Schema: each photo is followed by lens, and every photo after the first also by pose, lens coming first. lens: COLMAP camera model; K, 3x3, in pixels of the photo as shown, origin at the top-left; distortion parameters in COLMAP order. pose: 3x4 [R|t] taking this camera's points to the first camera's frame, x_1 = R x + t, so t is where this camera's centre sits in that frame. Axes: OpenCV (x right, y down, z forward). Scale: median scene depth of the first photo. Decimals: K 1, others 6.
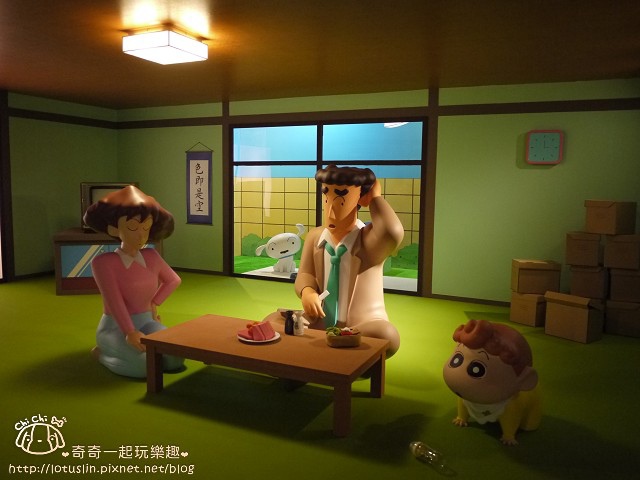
lens RADIAL K [[531.8, 0, 322.5], [0, 531.8, 242.5], [0, 0, 1]] dist [0.001575, -0.000356]
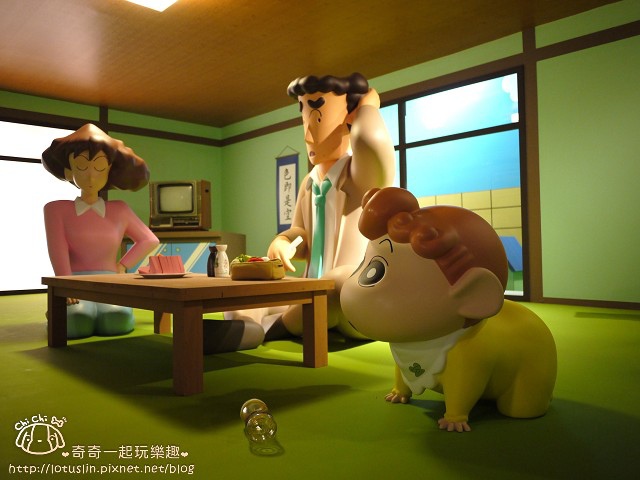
lens RADIAL K [[531.8, 0, 319.1], [0, 531.8, 236.7], [0, 0, 1]] dist [0.001575, -0.000356]
pose [[0.937635, -0.036602, -0.345689, 0.275603], [-0.008426, 0.991756, -0.127861, 0.176442], [0.347519, 0.122800, 0.929597, 0.315456]]
